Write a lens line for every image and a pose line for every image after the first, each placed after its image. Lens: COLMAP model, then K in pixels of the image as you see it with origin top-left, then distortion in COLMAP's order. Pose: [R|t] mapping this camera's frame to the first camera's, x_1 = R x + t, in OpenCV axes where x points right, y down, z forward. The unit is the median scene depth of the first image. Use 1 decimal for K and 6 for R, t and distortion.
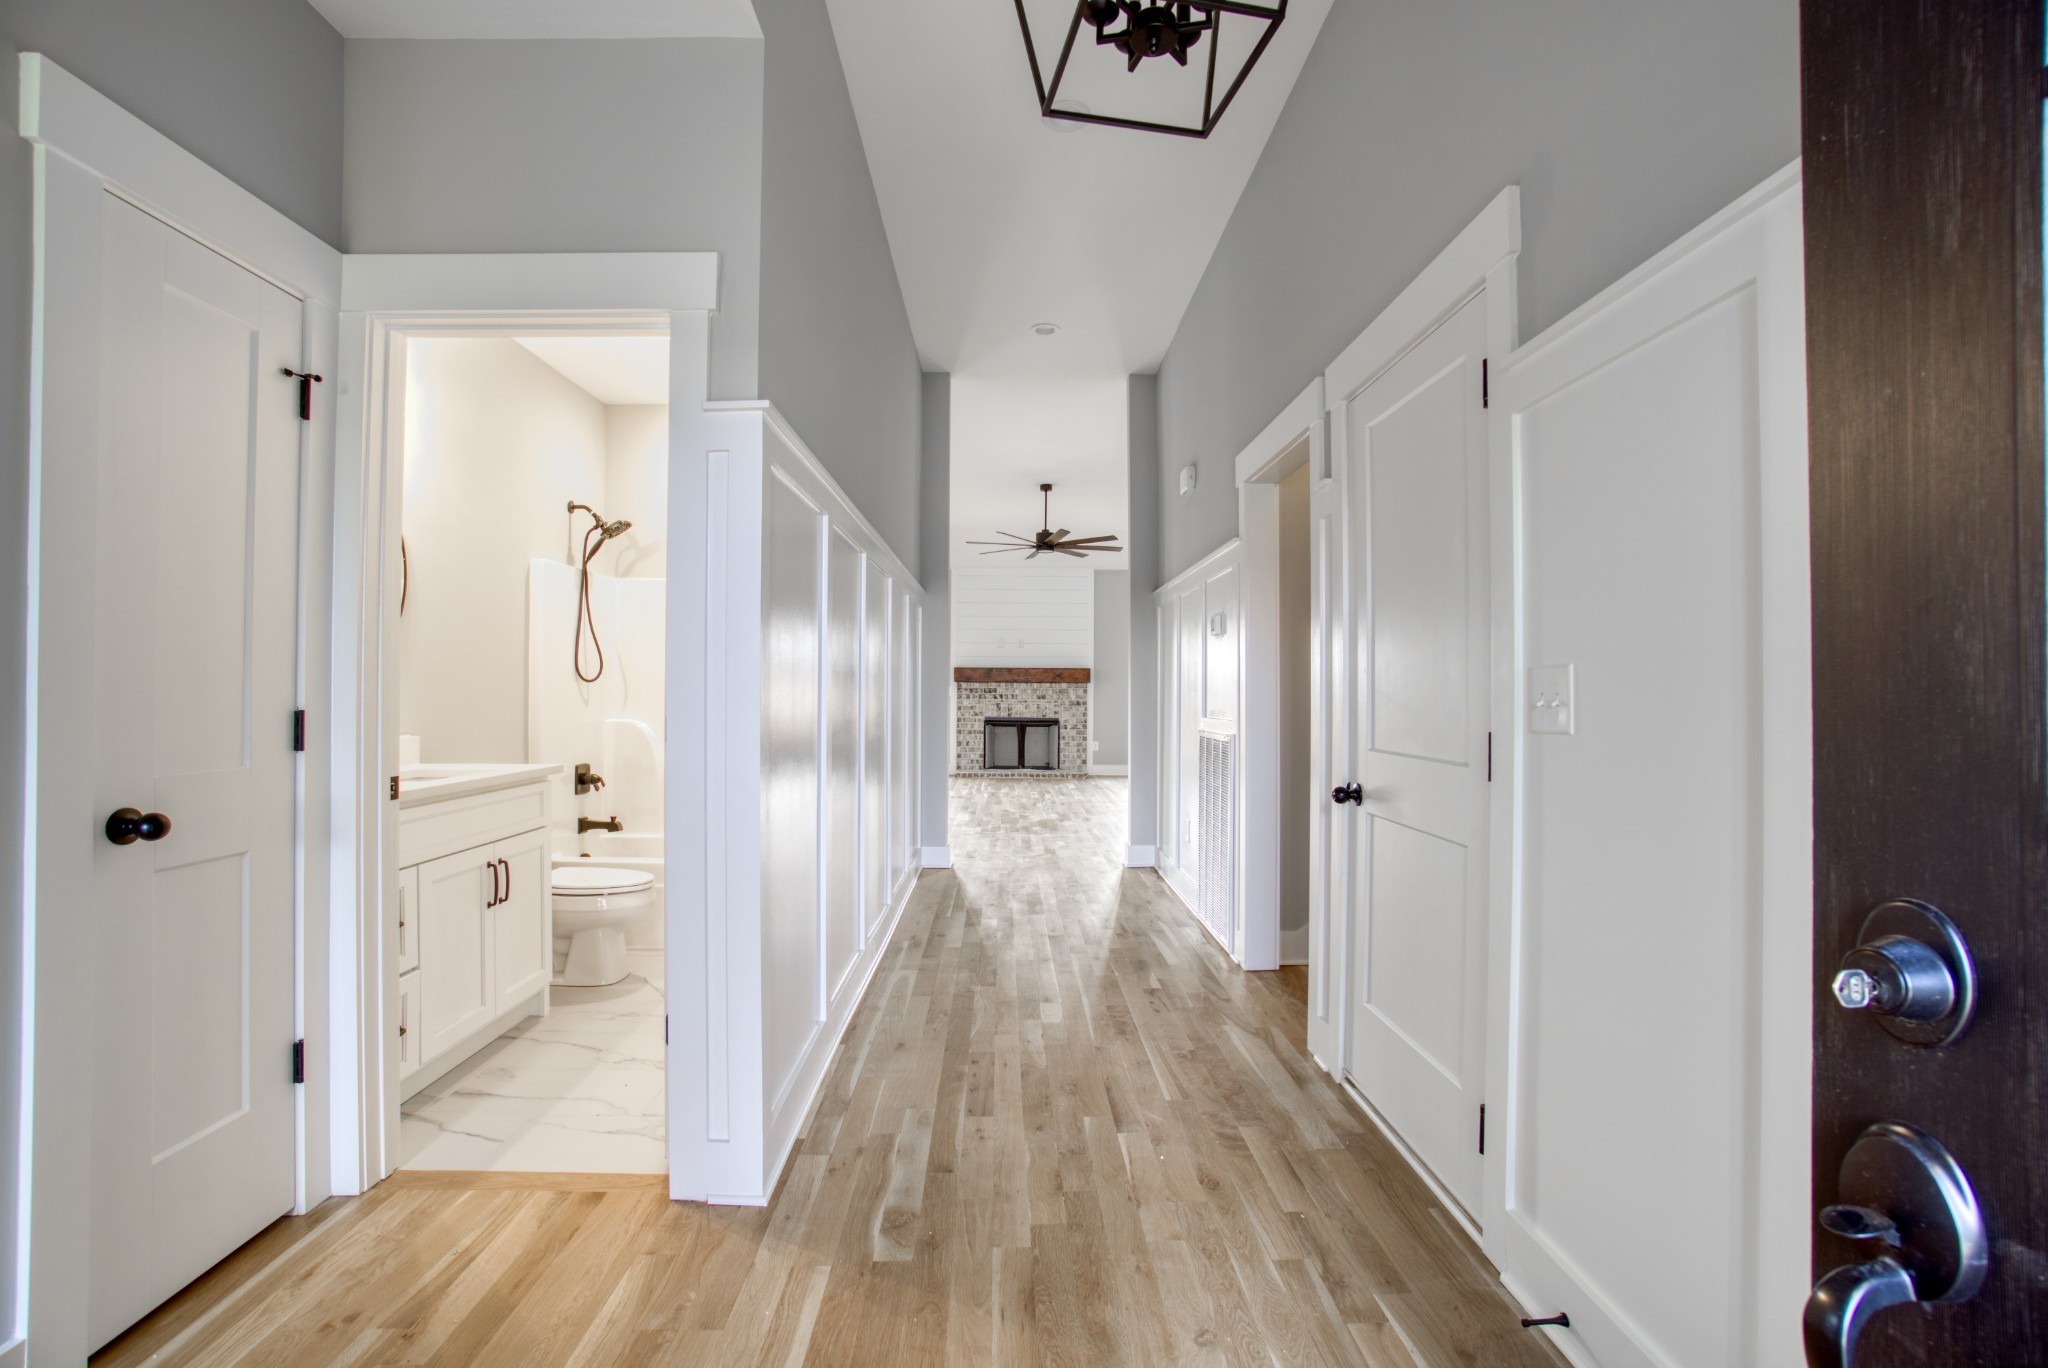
lens RADIAL K [[896.5, 0, 1024.0], [0, 896.5, 684.0], [0, 0, 1]] dist [-0.054727, 0.000276]
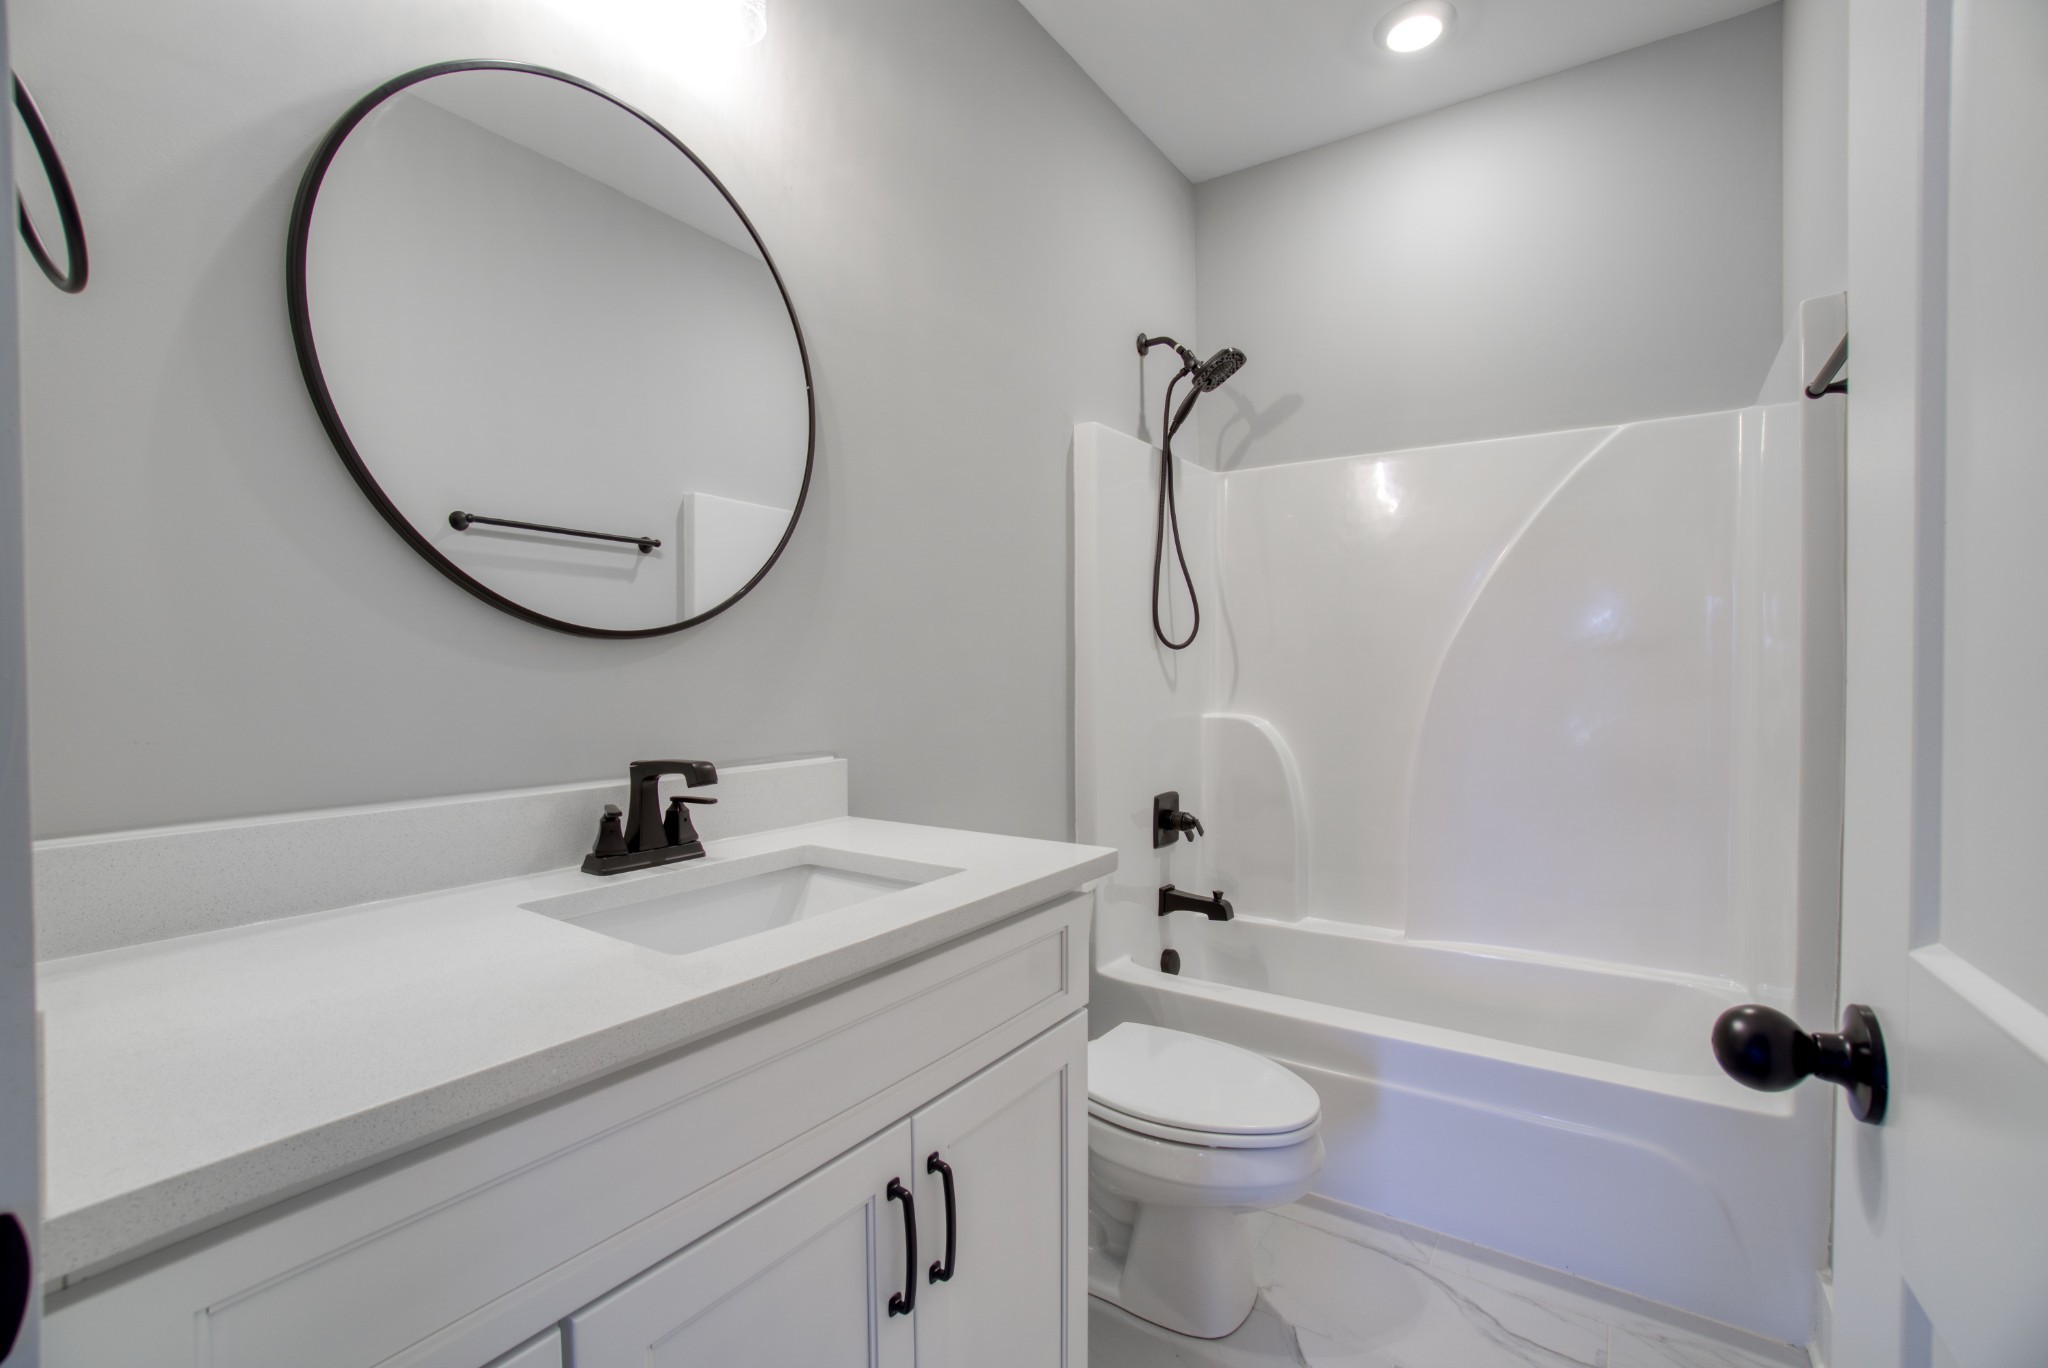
lens RADIAL K [[896.5, 0, 1024.0], [0, 896.5, 684.0], [0, 0, 1]] dist [-0.054727, 0.000276]
pose [[0.811958, 0.004606, -0.583698, -0.237849], [0.010090, 0.999709, 0.021924, 0.006843], [0.583629, -0.023691, 0.811675, 0.480003]]
